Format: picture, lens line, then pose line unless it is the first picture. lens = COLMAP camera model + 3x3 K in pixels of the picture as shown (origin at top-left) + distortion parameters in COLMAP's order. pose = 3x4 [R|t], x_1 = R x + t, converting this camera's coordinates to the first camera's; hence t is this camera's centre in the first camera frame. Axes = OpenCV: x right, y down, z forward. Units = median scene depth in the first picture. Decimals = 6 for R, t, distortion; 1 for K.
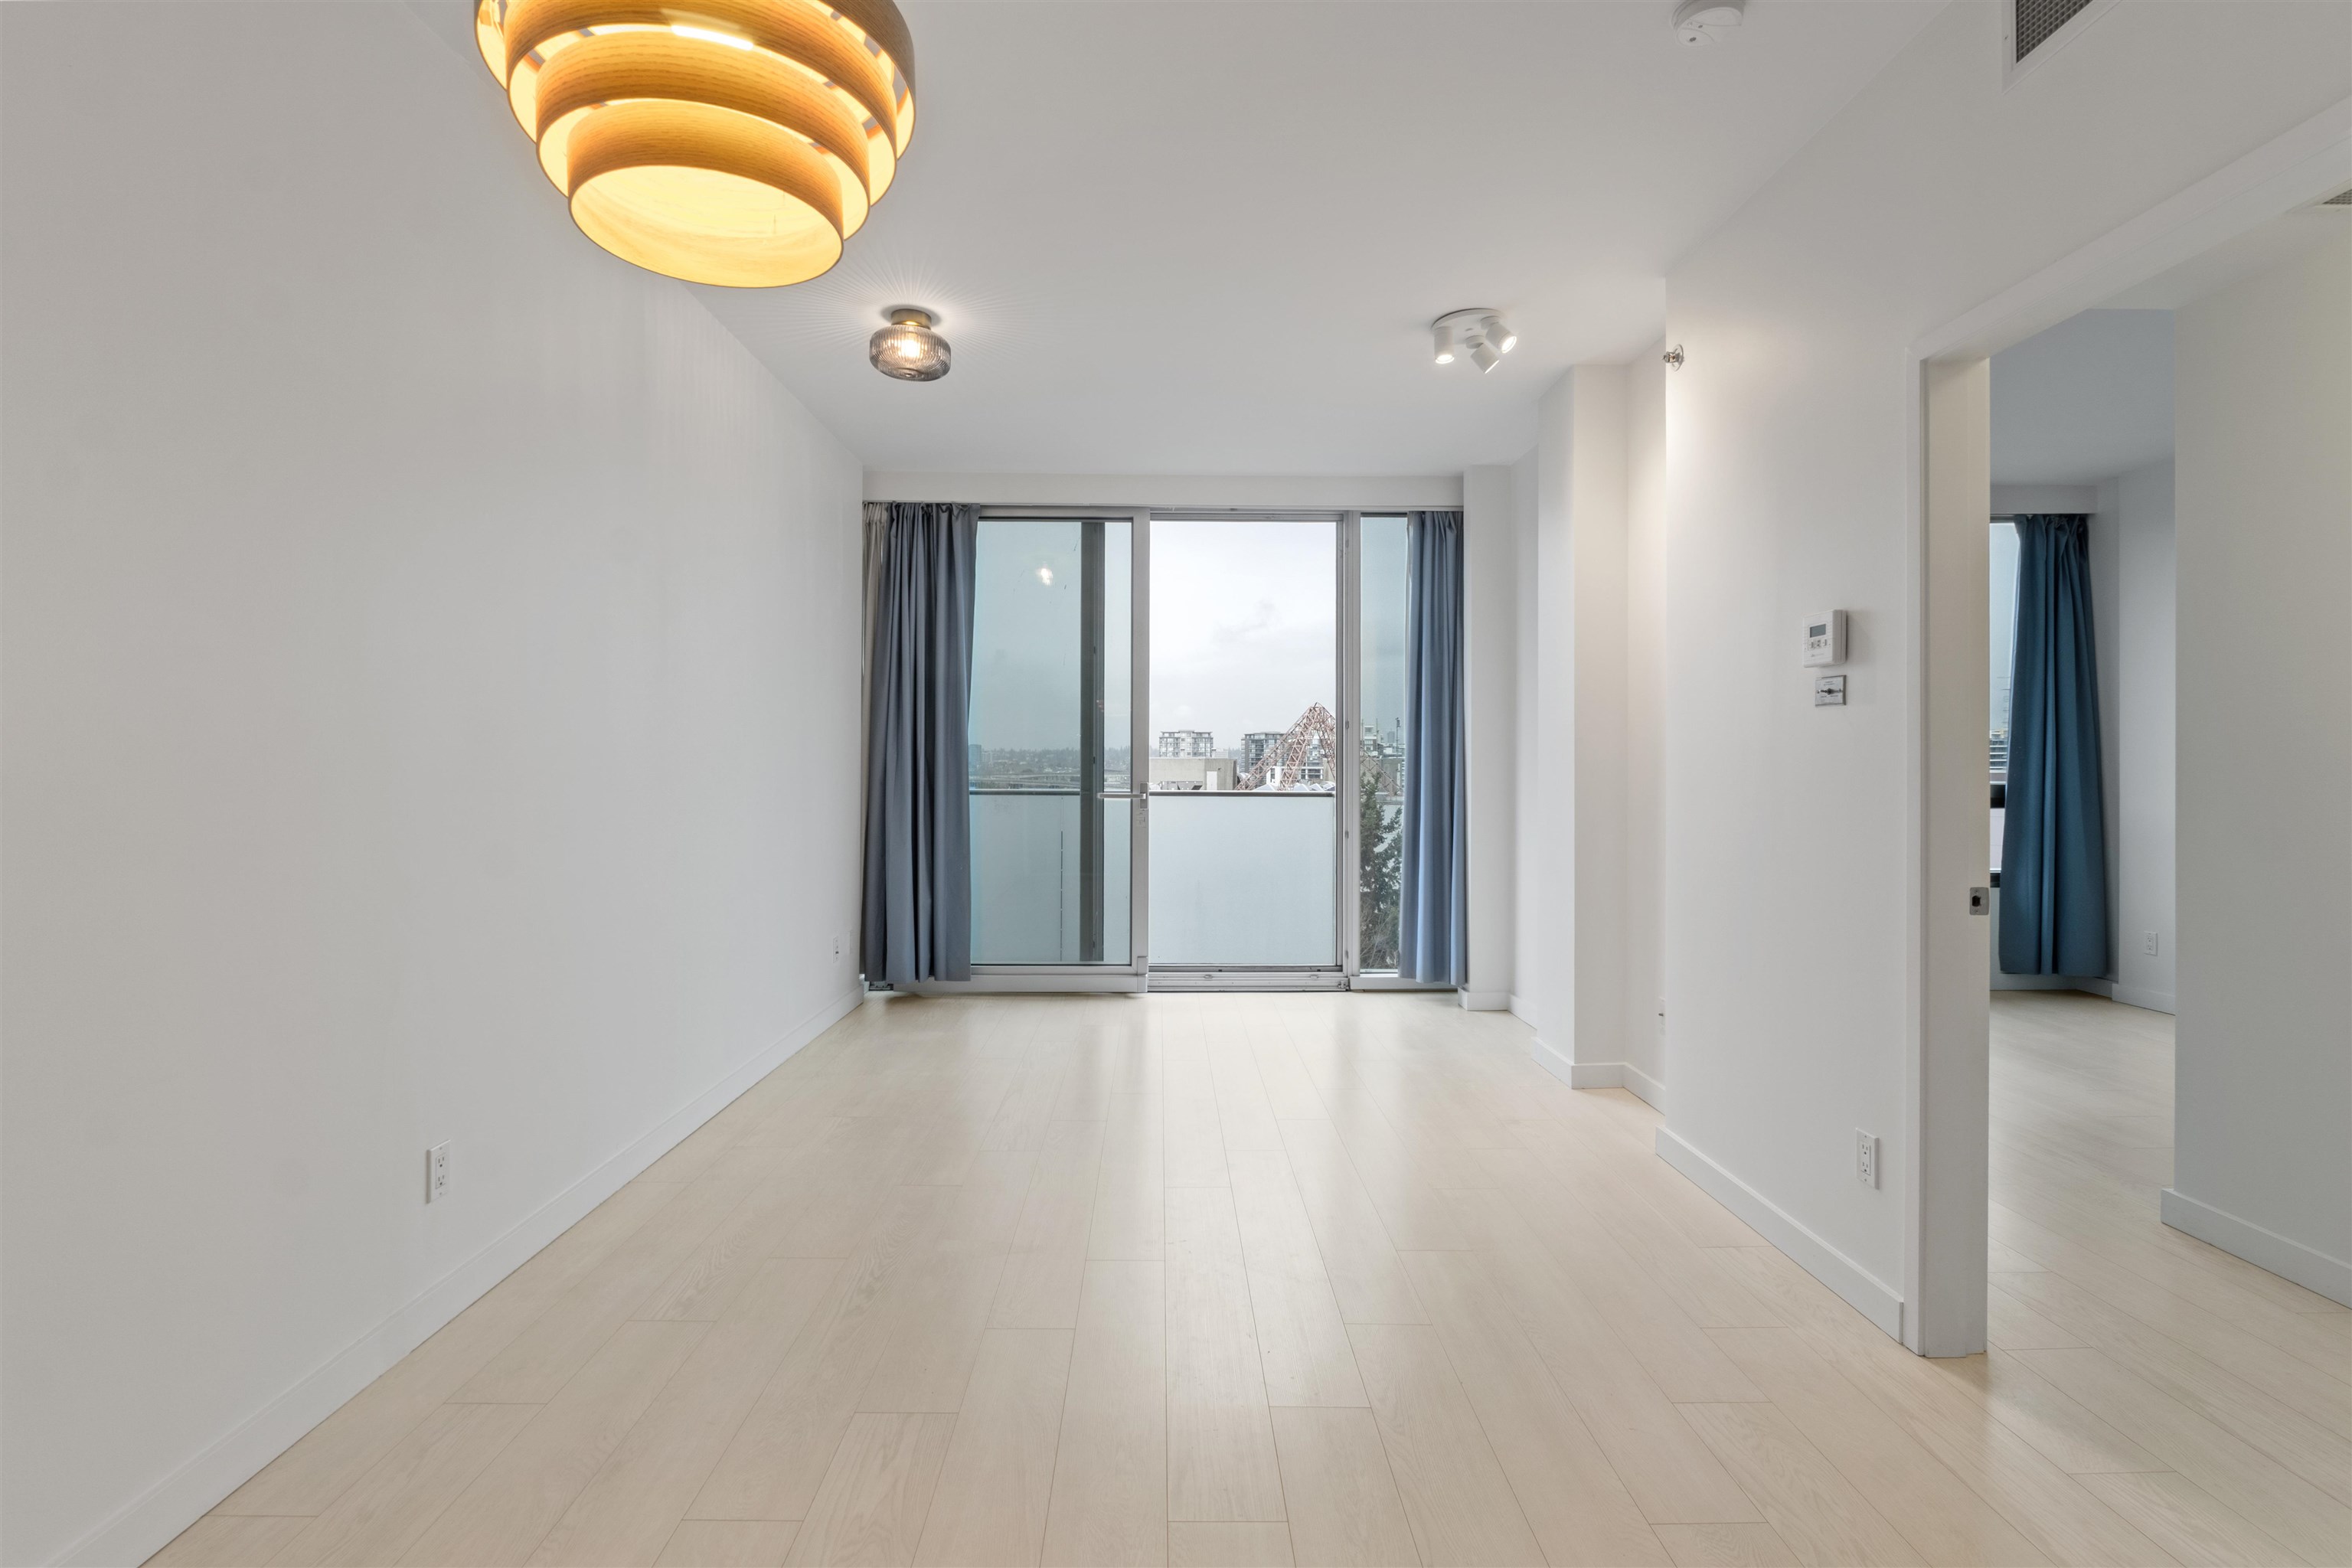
lens RADIAL K [[1080.6, 0, 1181.5], [0, 1080.6, 763.0], [0, 0, 1]] dist [-0.000410, 0.000266]
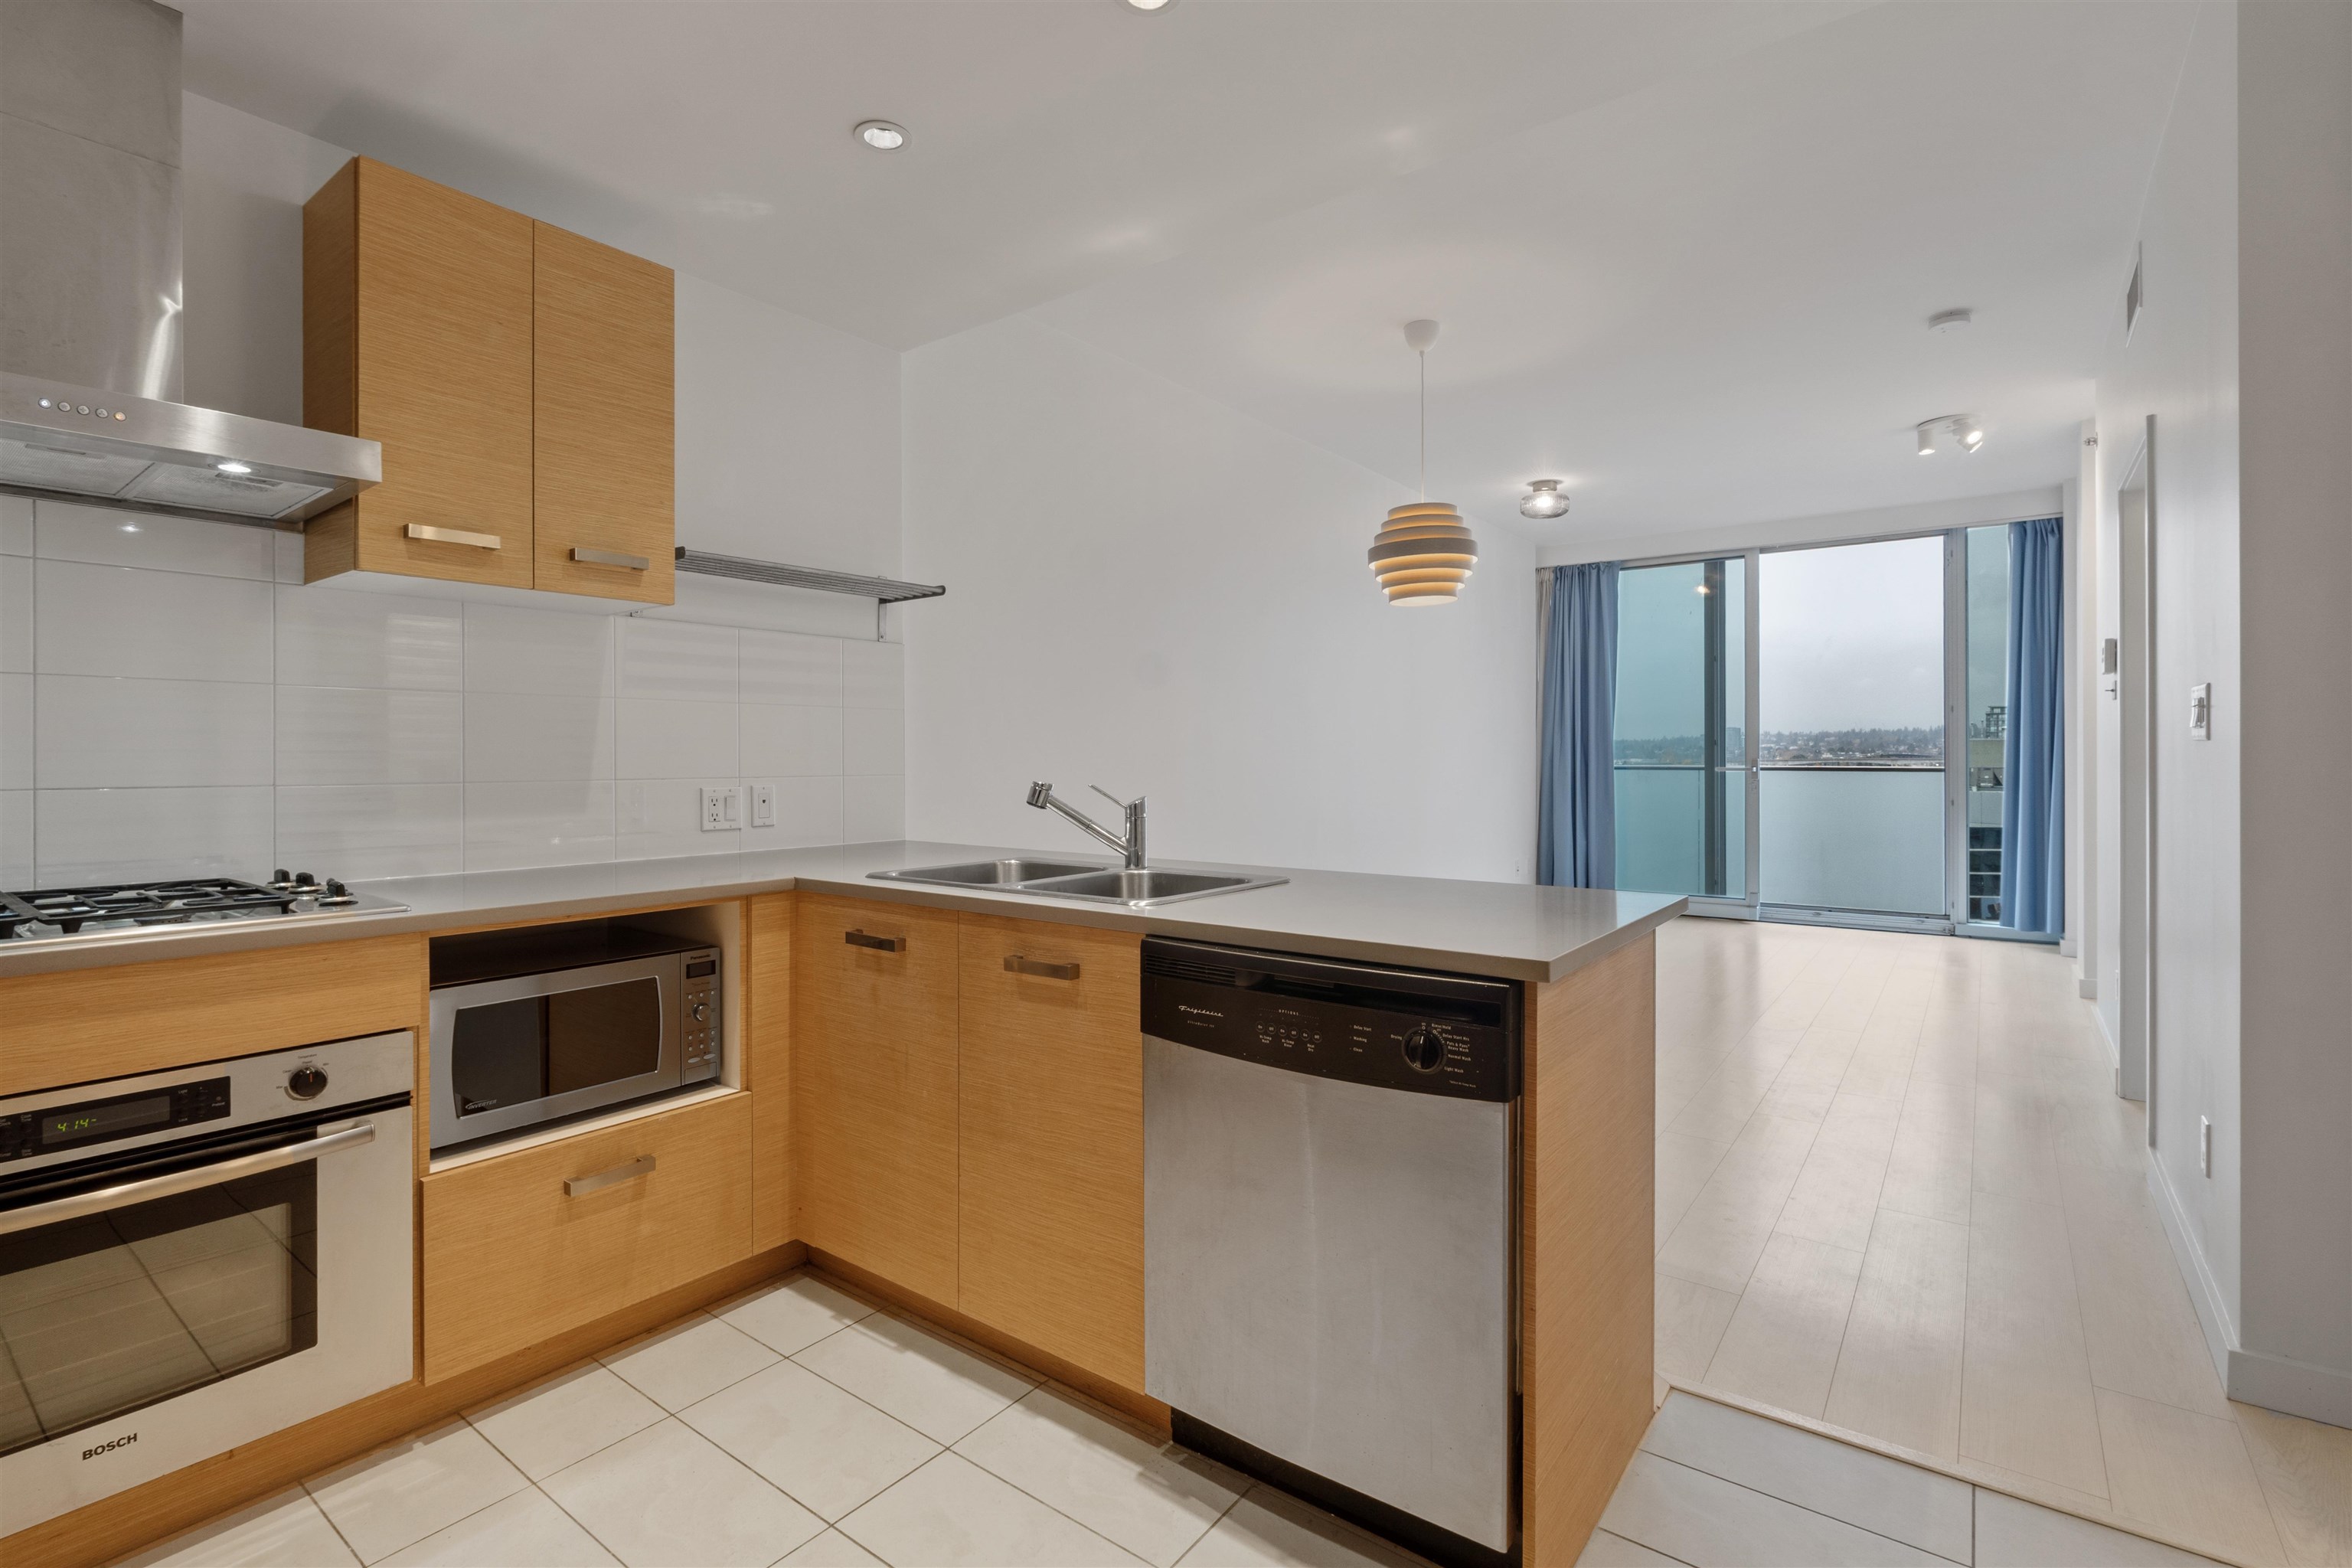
lens RADIAL K [[1099.2, 0, 1163.9], [0, 1099.2, 756.6], [0, 0, 1]] dist [-0.004281, -0.000030]
pose [[0.785437, -0.006162, -0.618911, 0.226826], [0.009873, 0.999948, 0.002574, 0.004826], [0.618863, -0.008132, 0.785457, -0.481718]]
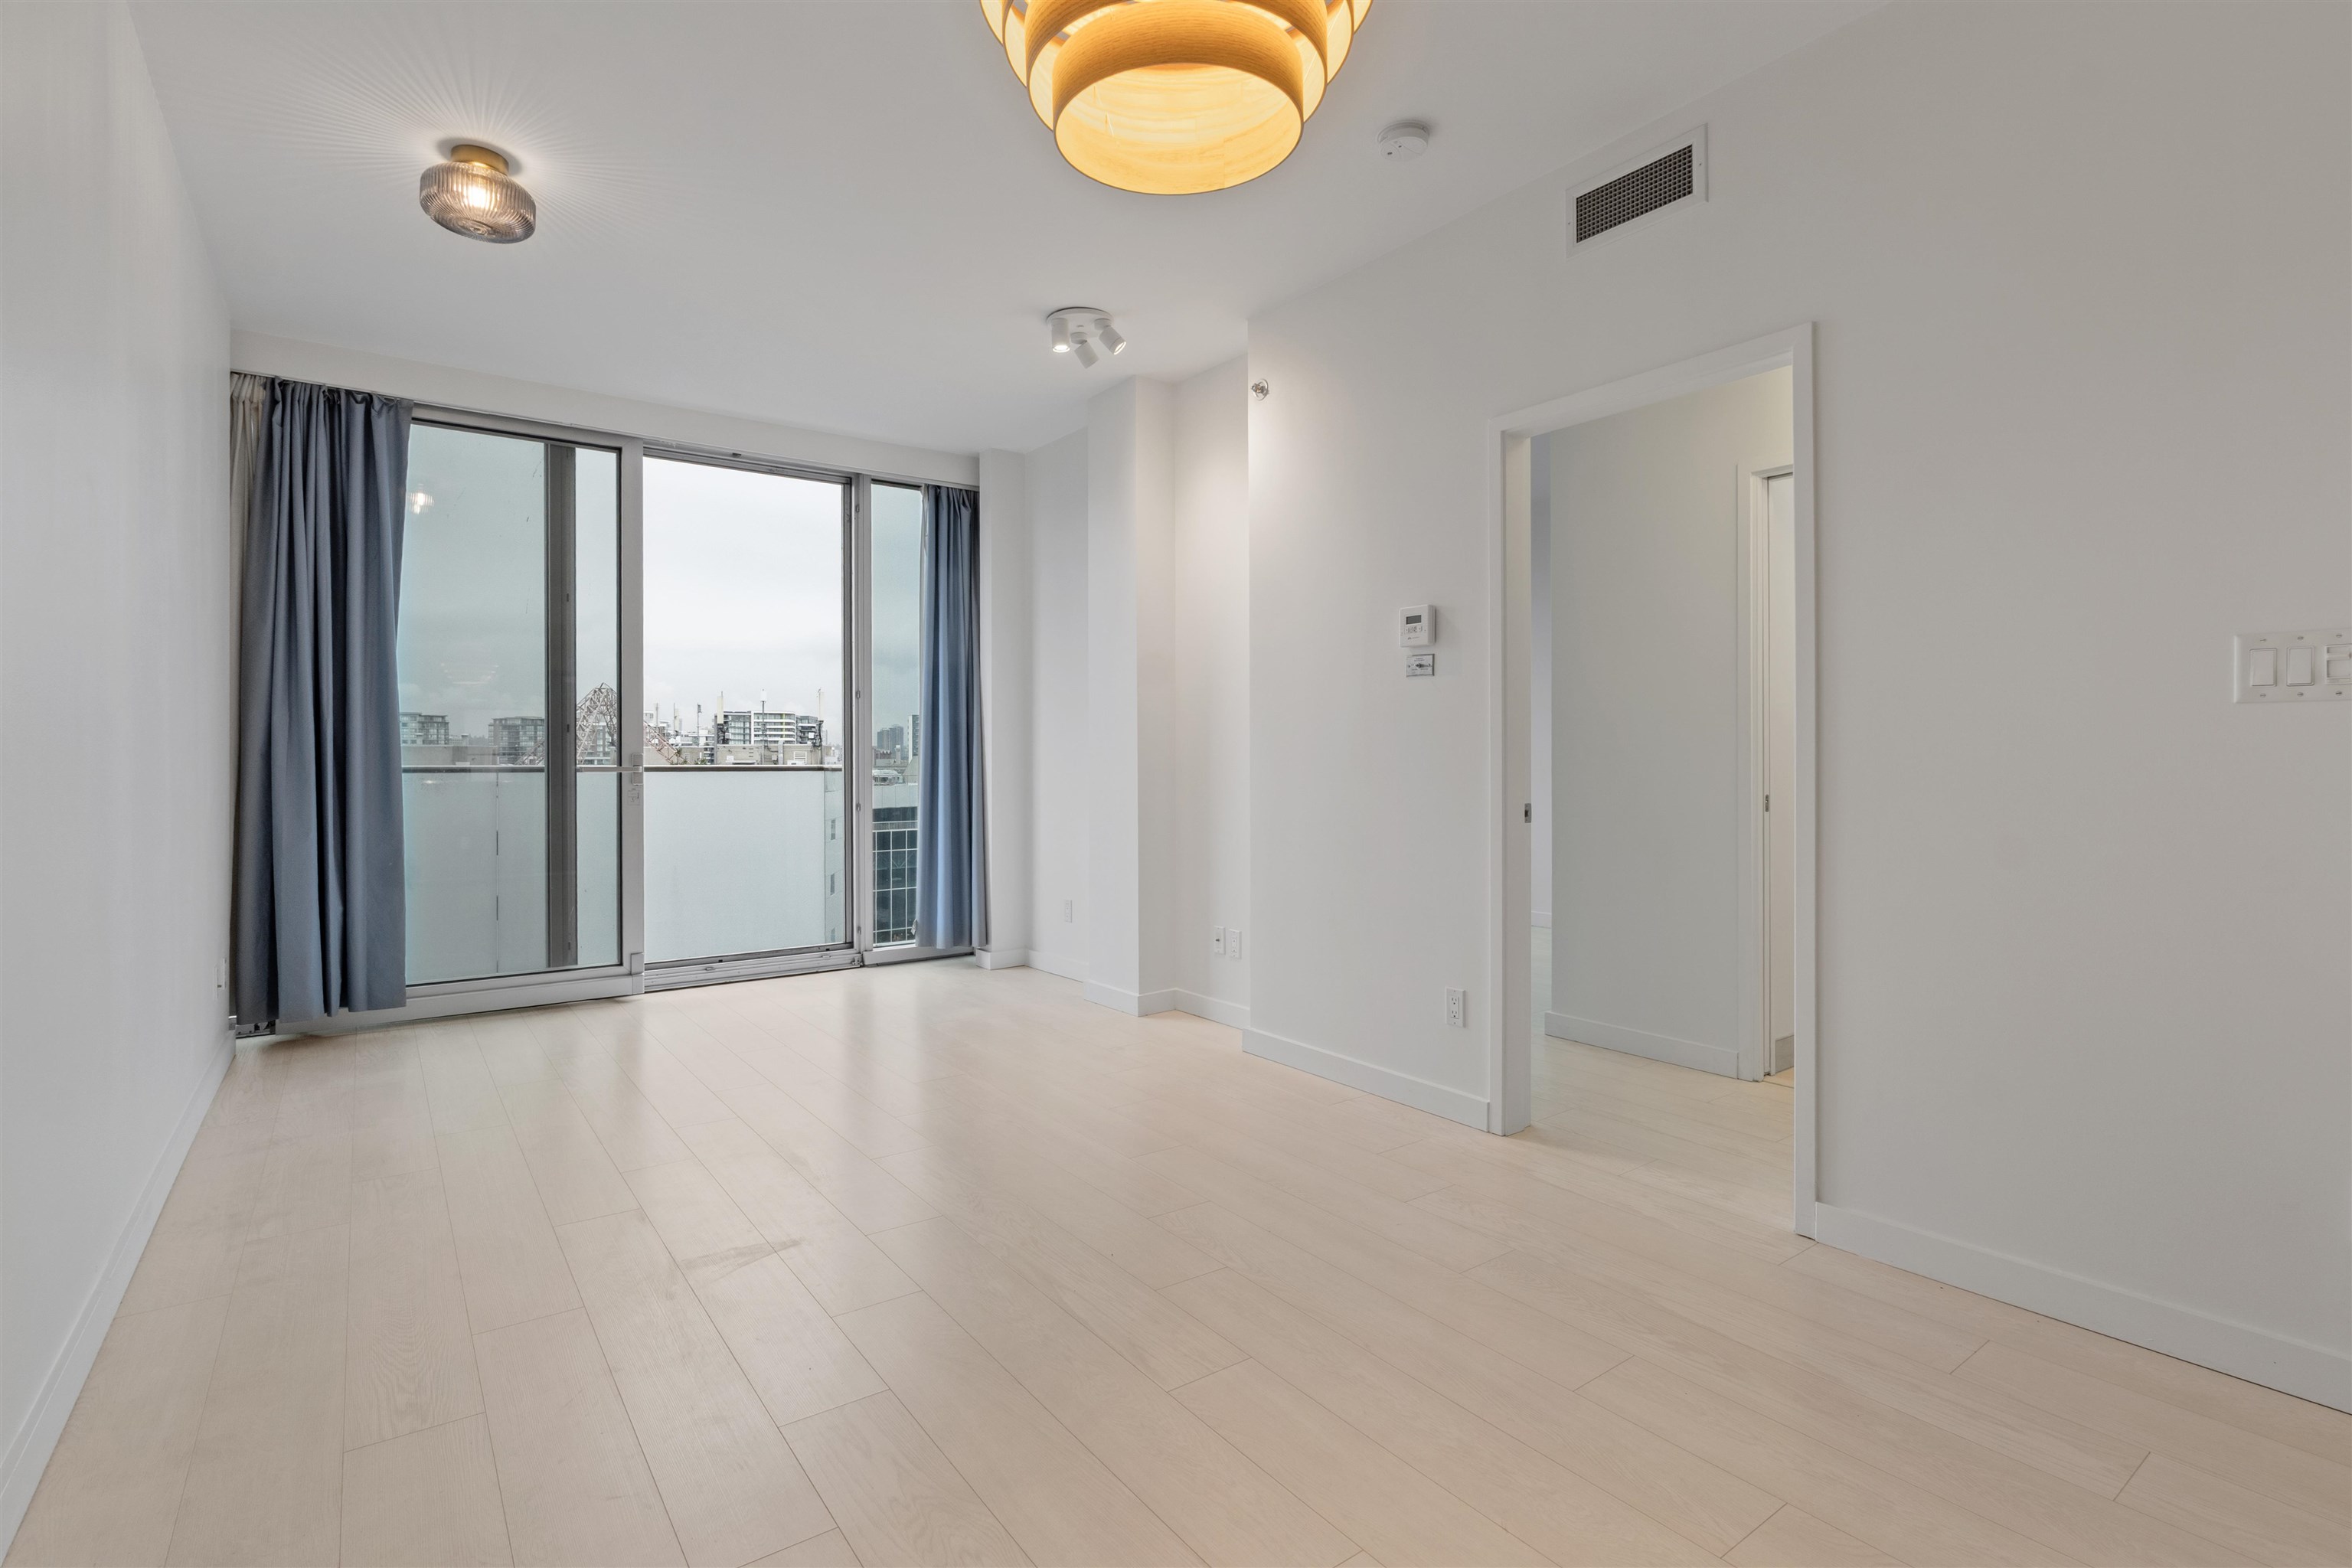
lens RADIAL K [[1099.2, 0, 1163.9], [0, 1099.2, 756.6], [0, 0, 1]] dist [-0.004281, -0.000030]
pose [[0.820701, -0.004420, 0.571341, -0.195787], [0.002288, 0.999987, 0.004450, 0.017607], [-0.571354, -0.002345, 0.820700, 0.030025]]
